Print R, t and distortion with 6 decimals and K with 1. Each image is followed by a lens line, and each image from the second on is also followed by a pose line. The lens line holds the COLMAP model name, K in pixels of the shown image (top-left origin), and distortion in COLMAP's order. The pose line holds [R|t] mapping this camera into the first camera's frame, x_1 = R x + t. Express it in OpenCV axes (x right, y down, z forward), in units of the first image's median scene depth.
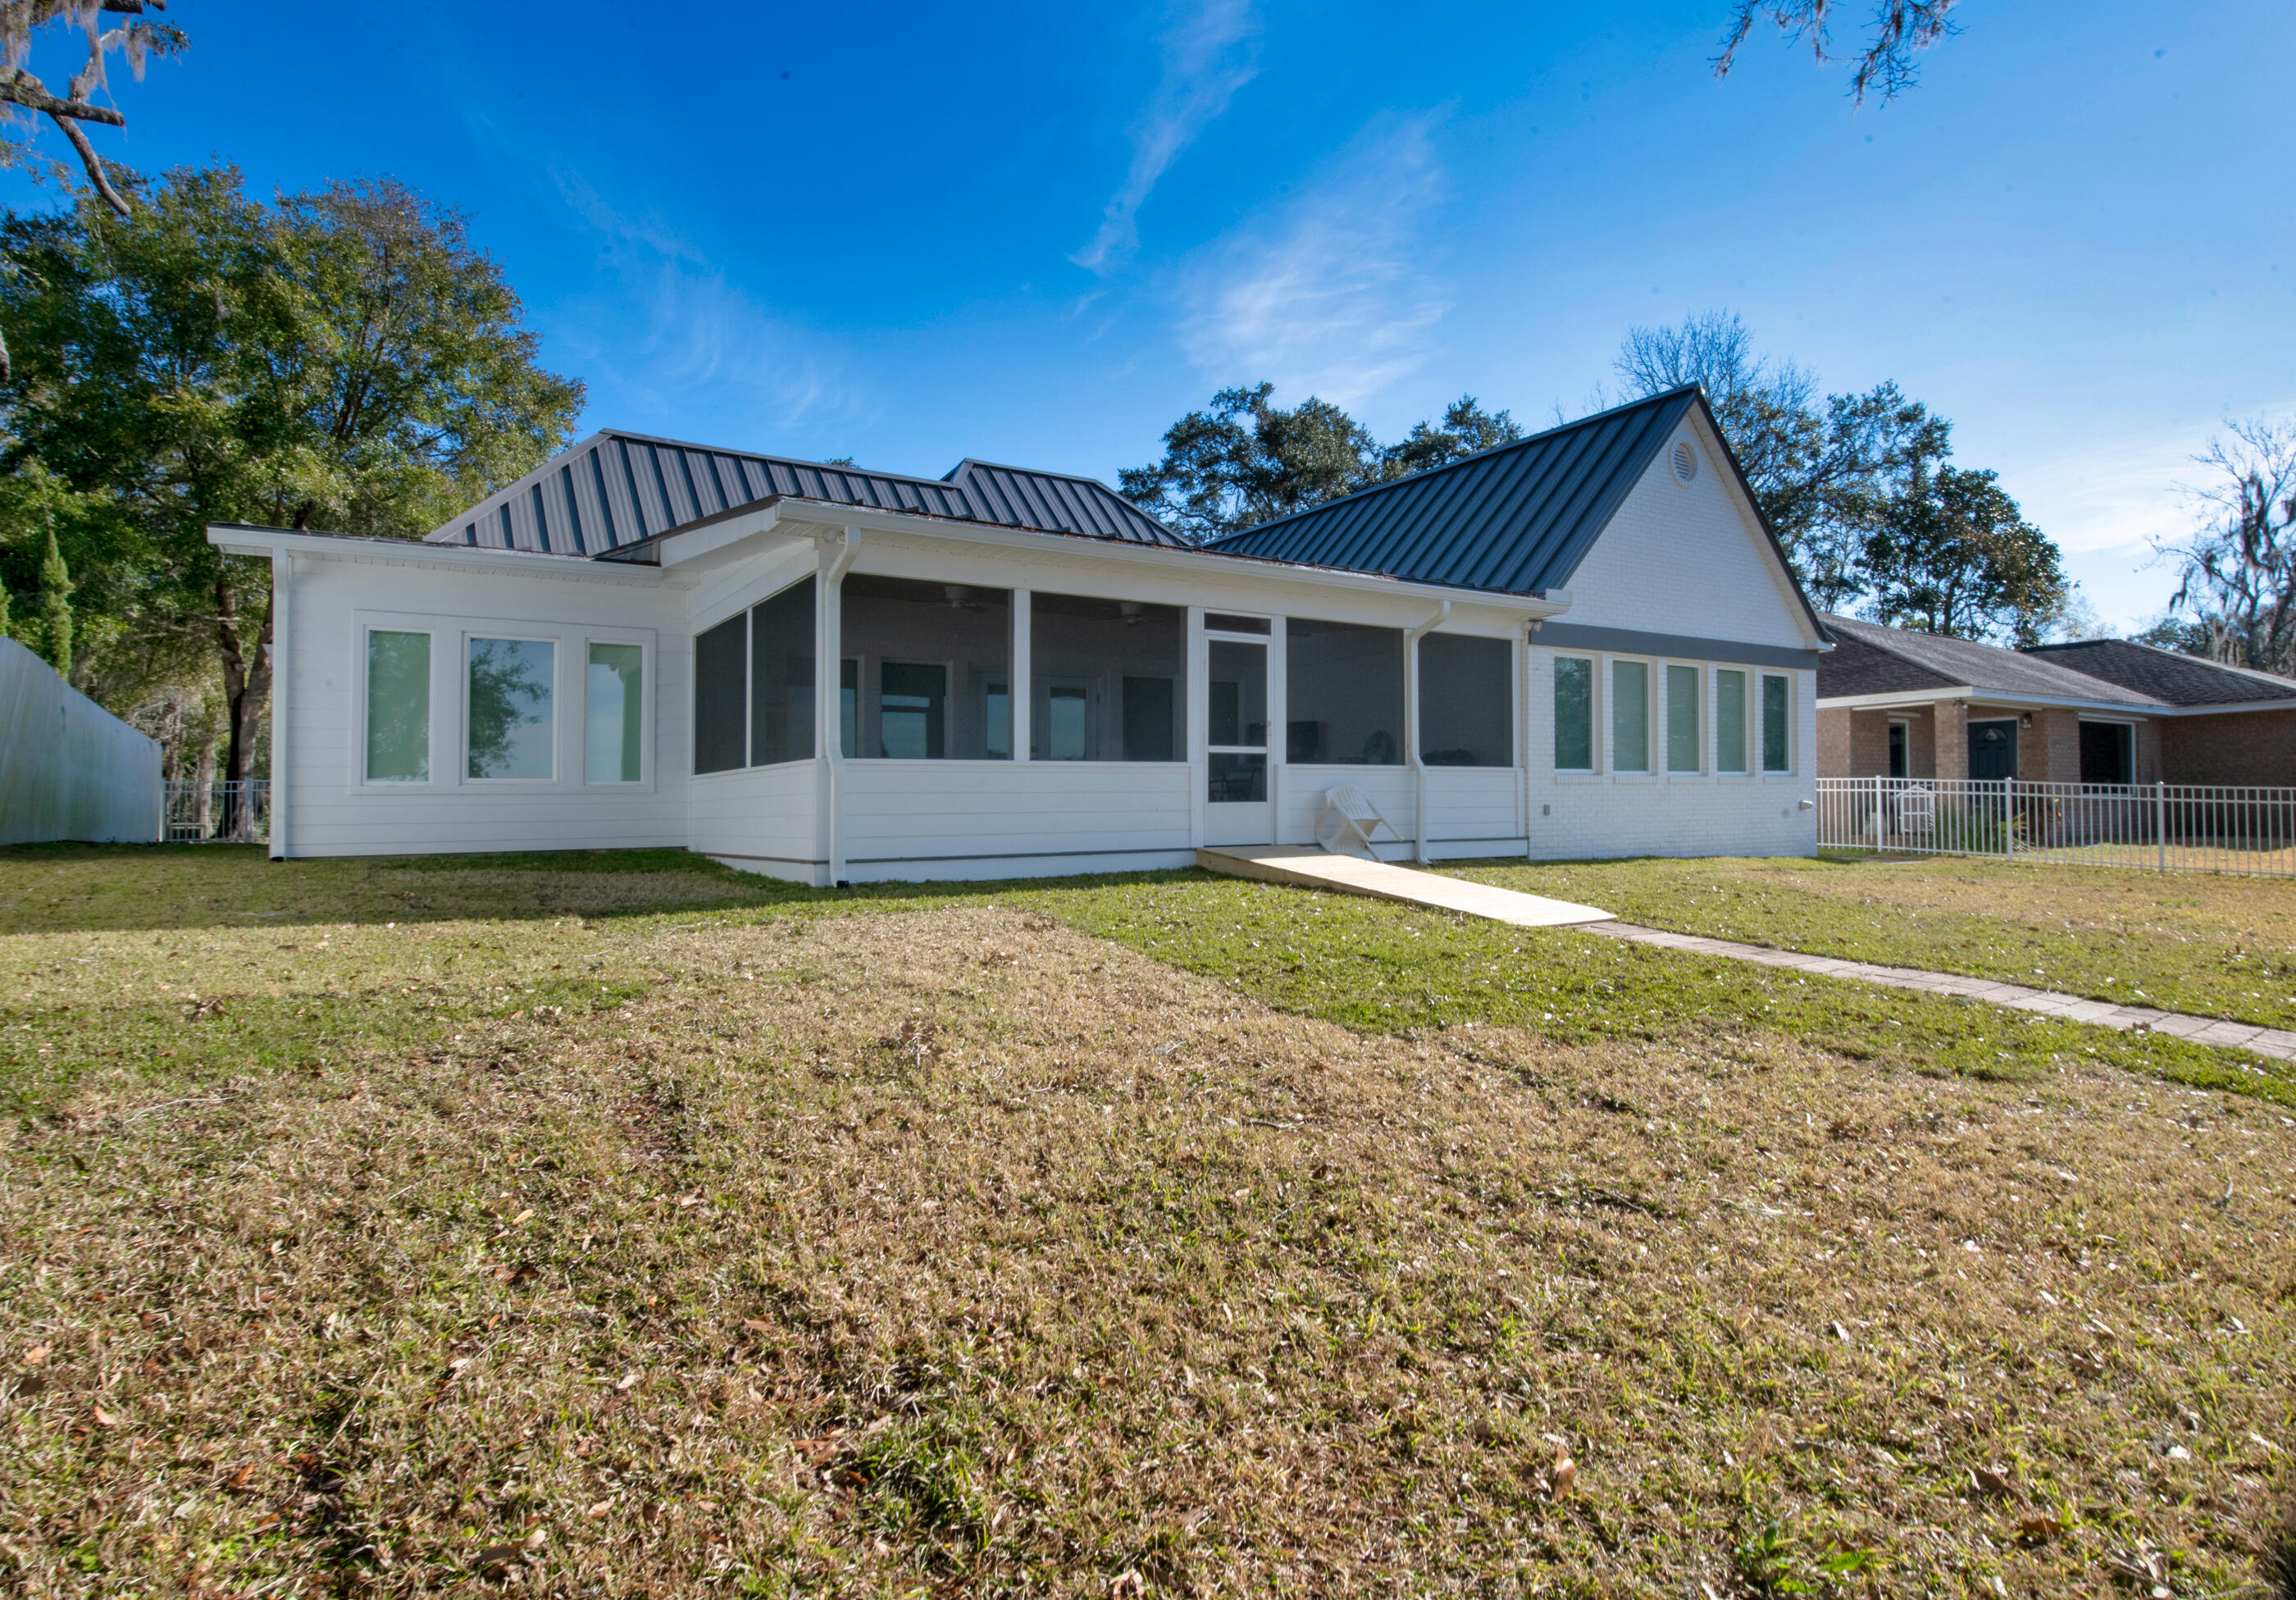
lens RADIAL K [[1254.0, 0, 1150.4], [0, 1254.0, 790.5], [0, 0, 1]] dist [-0.017091, -0.000022]
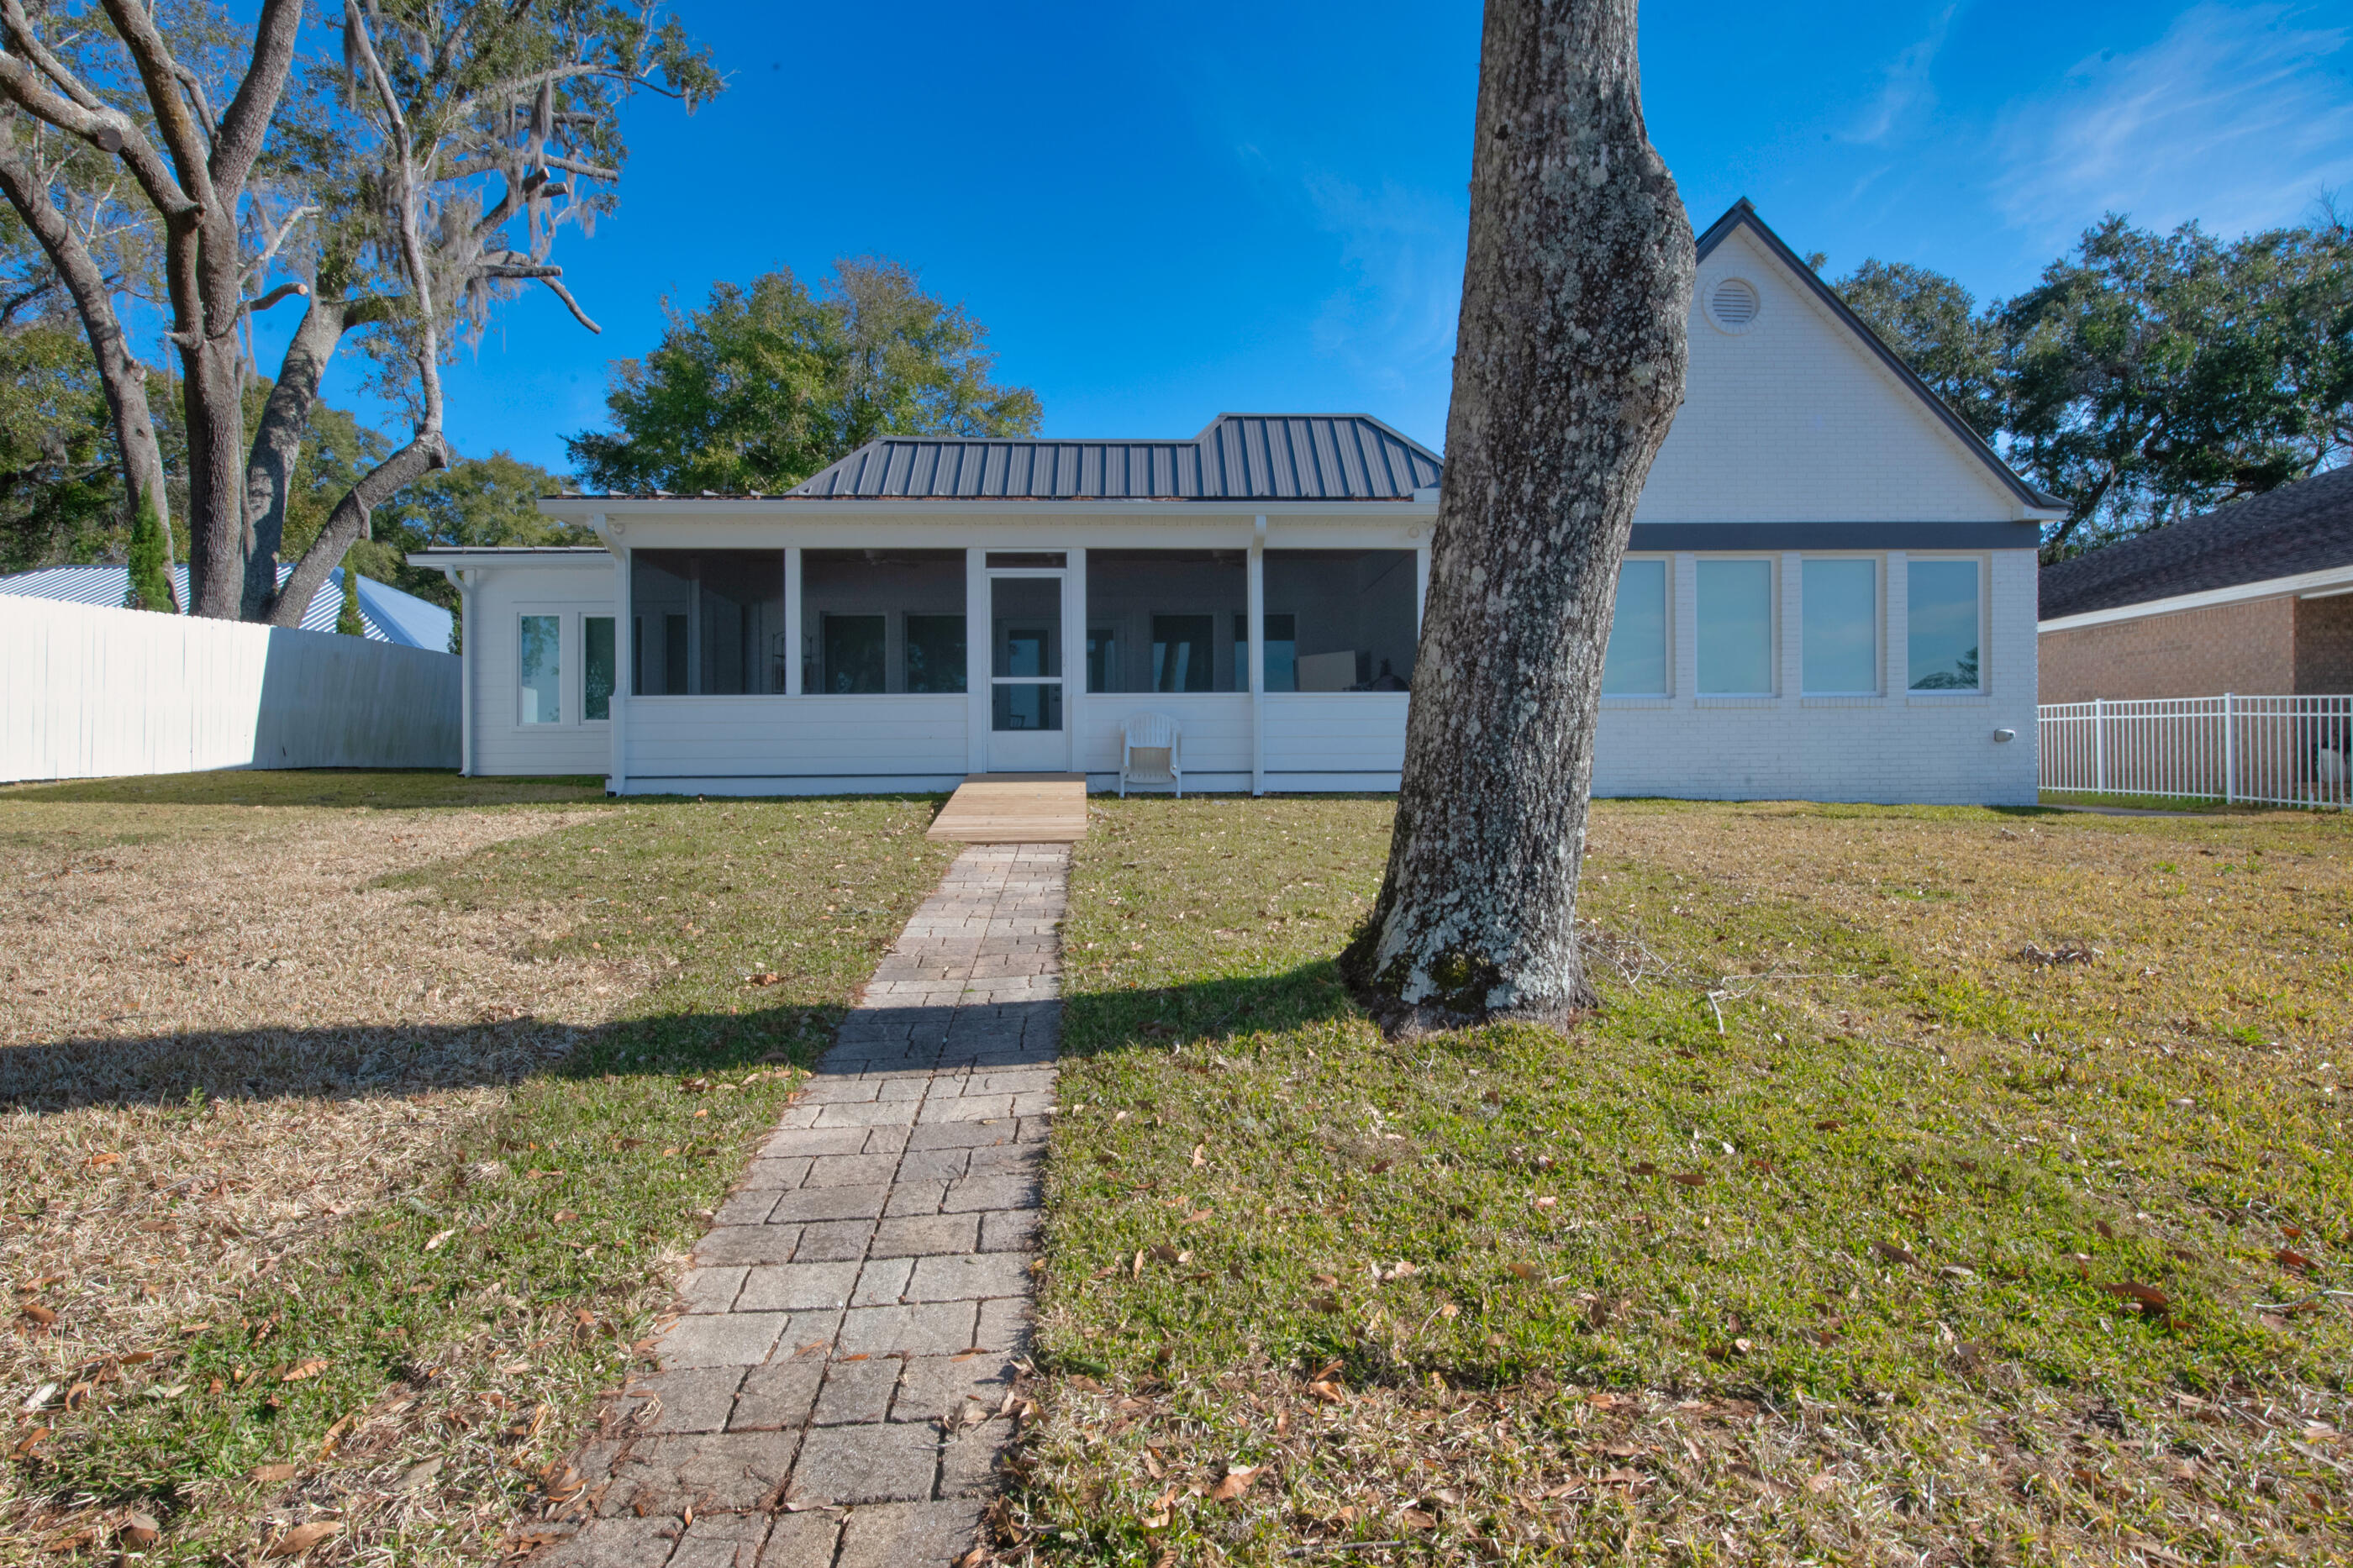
lens RADIAL K [[1236.6, 0, 1178.1], [0, 1236.6, 775.1], [0, 0, 1]] dist [-0.012792, -0.000663]
pose [[0.835574, 0.008761, -0.549308, 0.672475], [0.005711, 0.999680, 0.024631, 0.019422], [0.549348, -0.023718, 0.835257, 0.185612]]
